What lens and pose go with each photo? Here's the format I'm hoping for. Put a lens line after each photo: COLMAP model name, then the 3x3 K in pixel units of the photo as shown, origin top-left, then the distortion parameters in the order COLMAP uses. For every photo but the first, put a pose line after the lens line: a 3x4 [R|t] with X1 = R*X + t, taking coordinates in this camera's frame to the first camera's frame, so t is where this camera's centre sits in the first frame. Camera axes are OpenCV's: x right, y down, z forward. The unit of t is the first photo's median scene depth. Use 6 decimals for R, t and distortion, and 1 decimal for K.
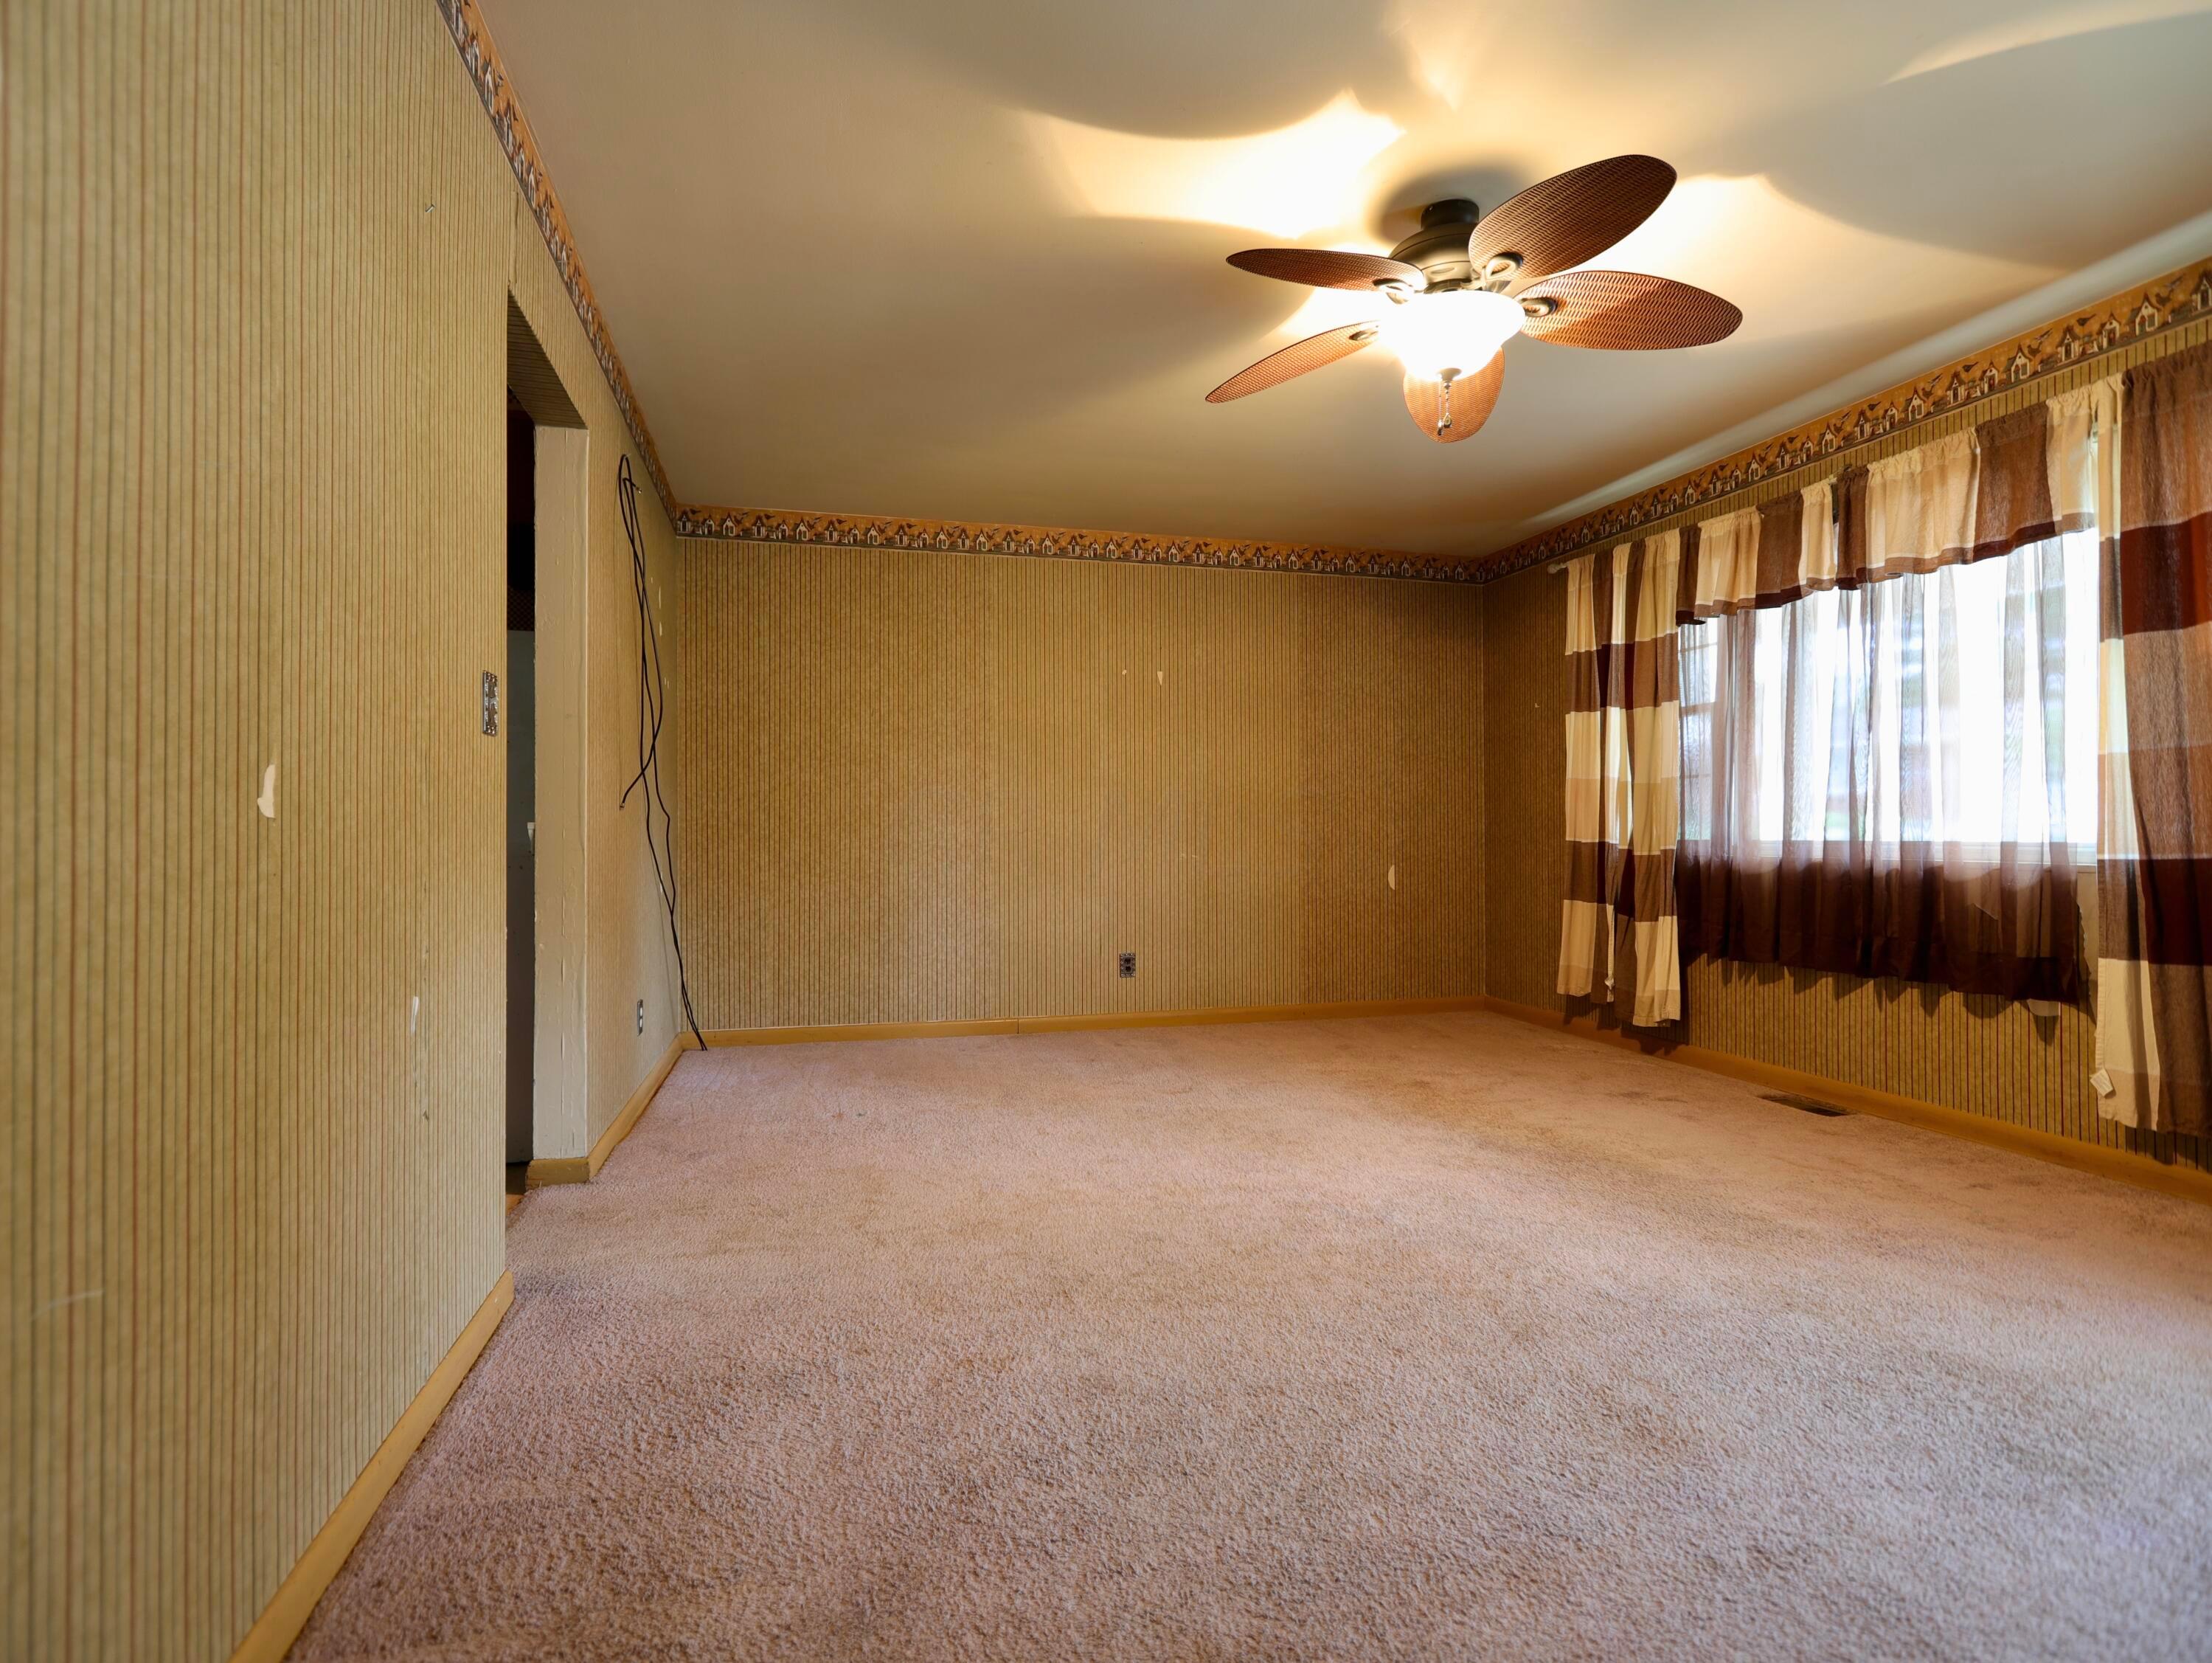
lens RADIAL K [[1113.0, 0, 1094.3], [0, 1113.0, 830.9], [0, 0, 1]] dist [0.002760, 0.003584]
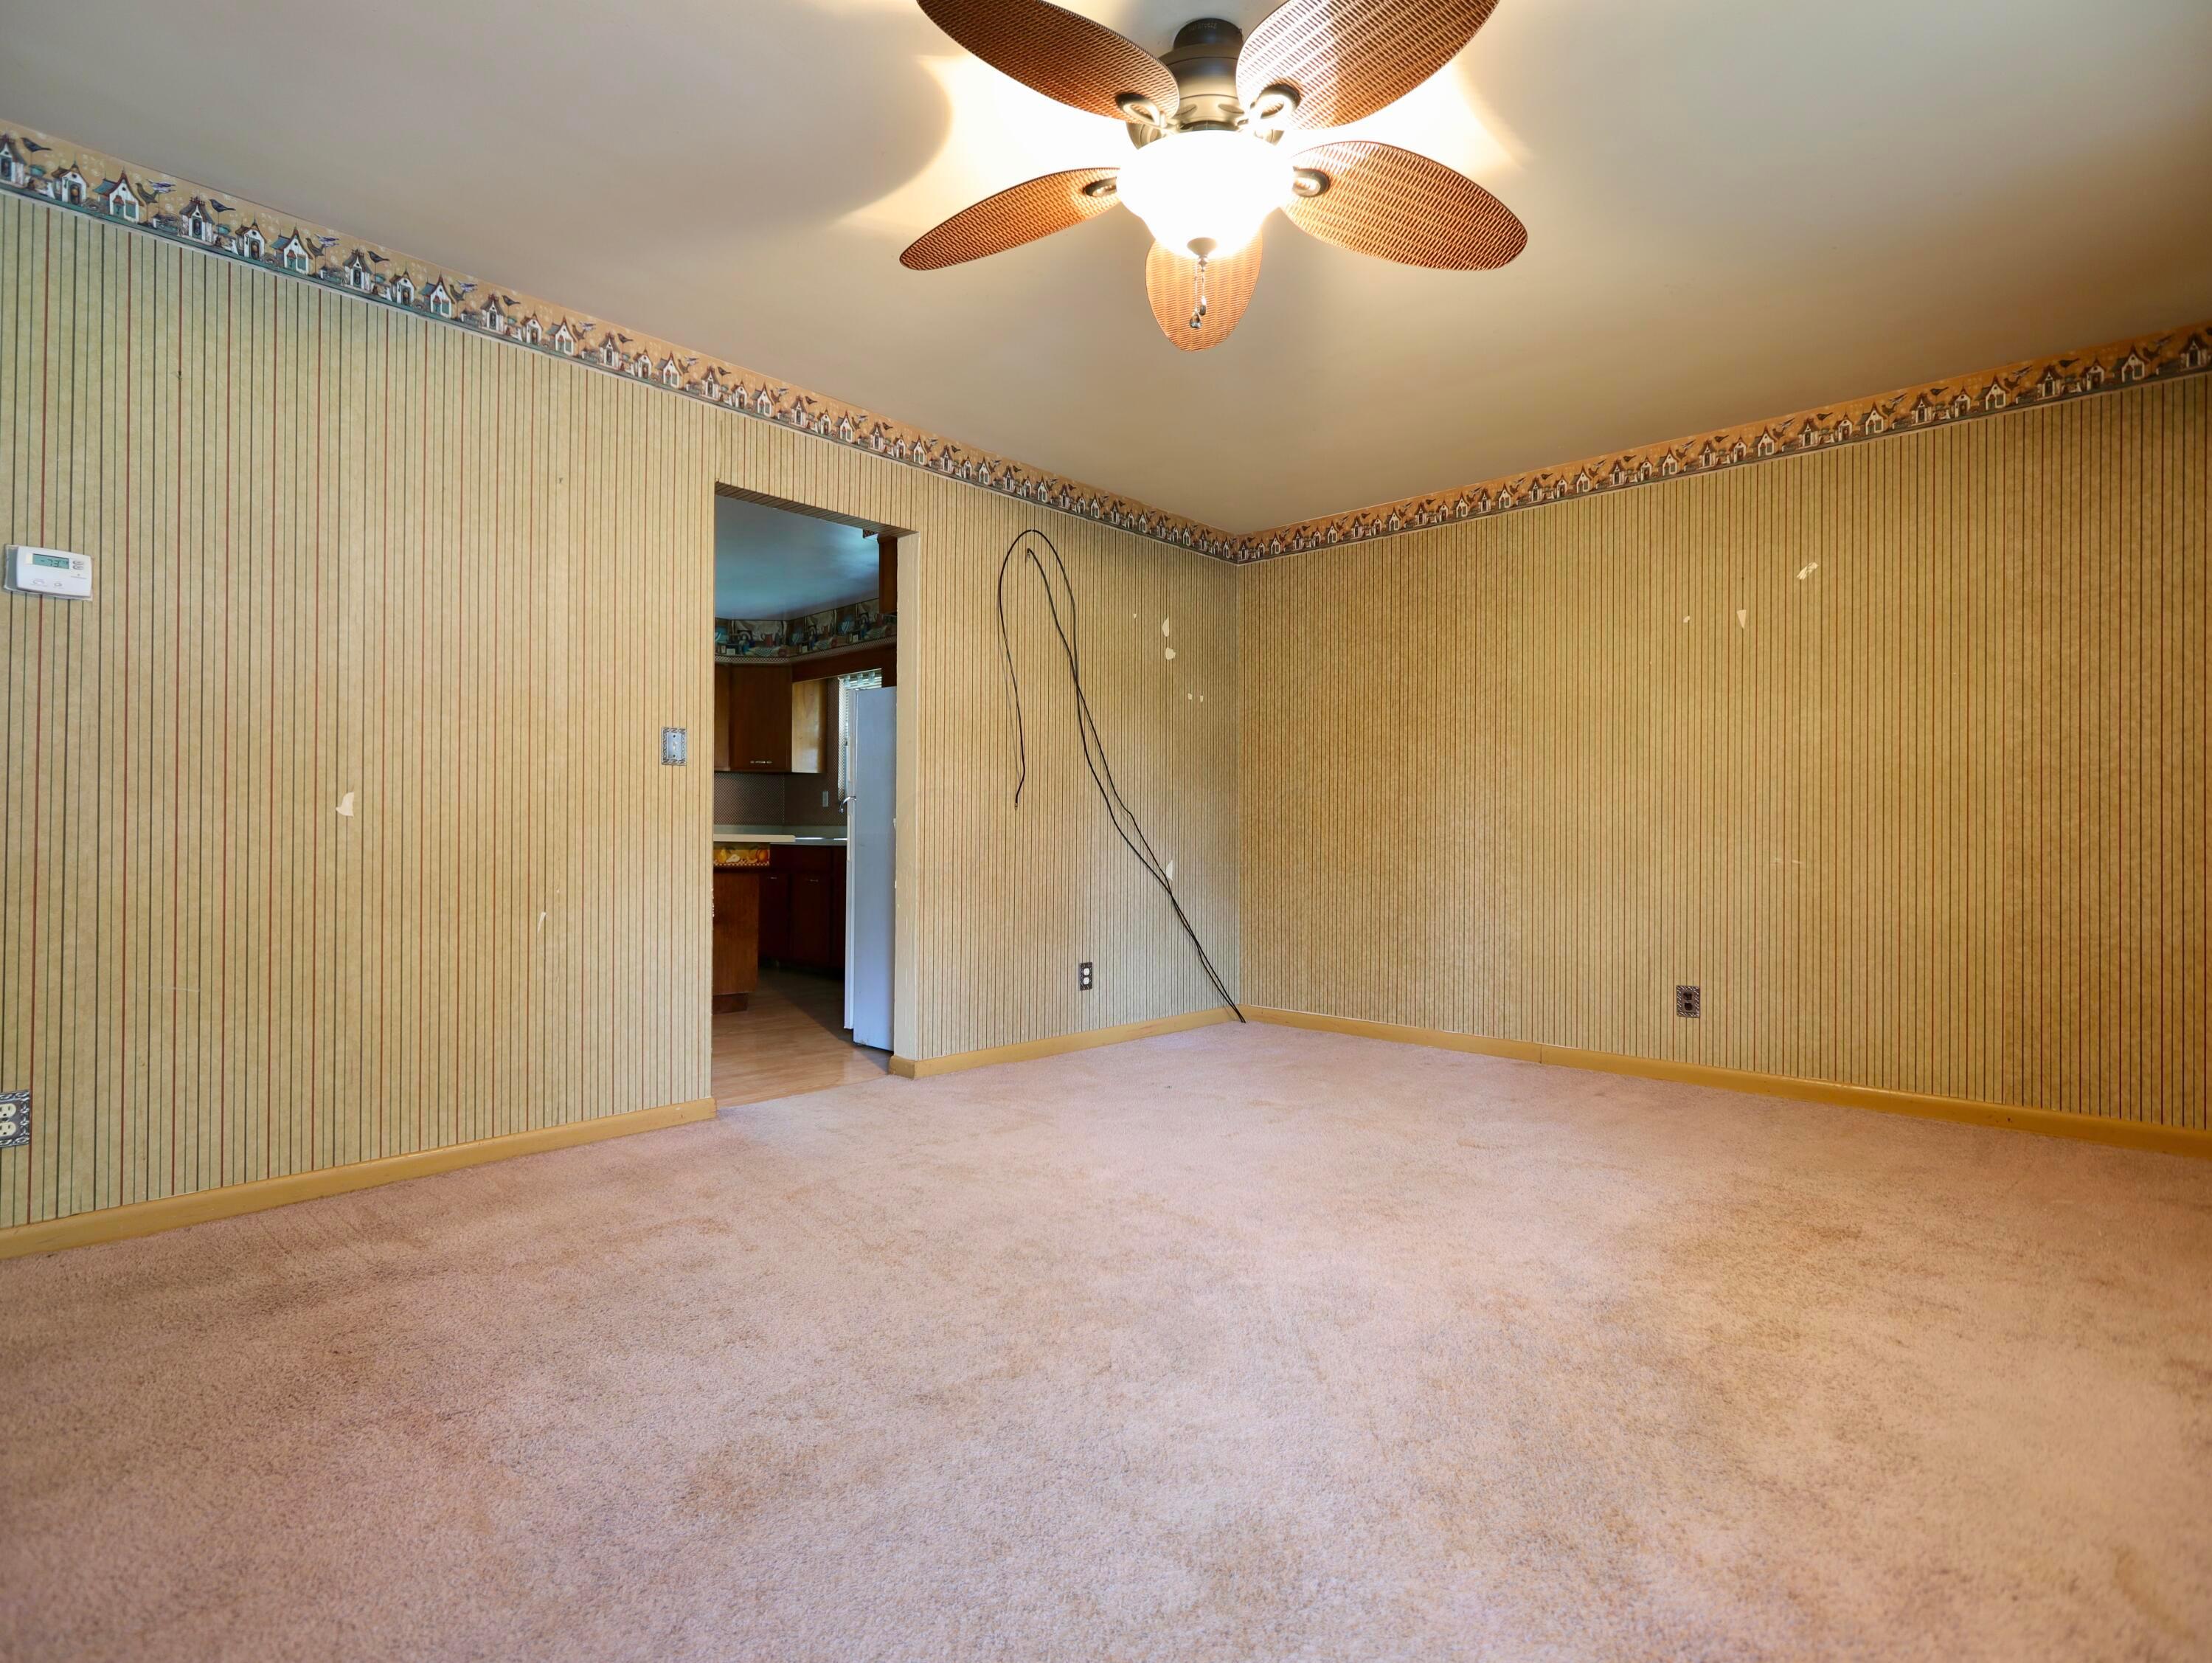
lens RADIAL K [[1113.0, 0, 1098.7], [0, 1113.0, 831.2], [0, 0, 1]] dist [0.002760, 0.003584]
pose [[0.541793, 0.004320, -0.840501, 0.671400], [-0.002280, 0.999991, 0.003670, 0.002371], [0.840509, -0.000072, 0.541798, 0.360528]]
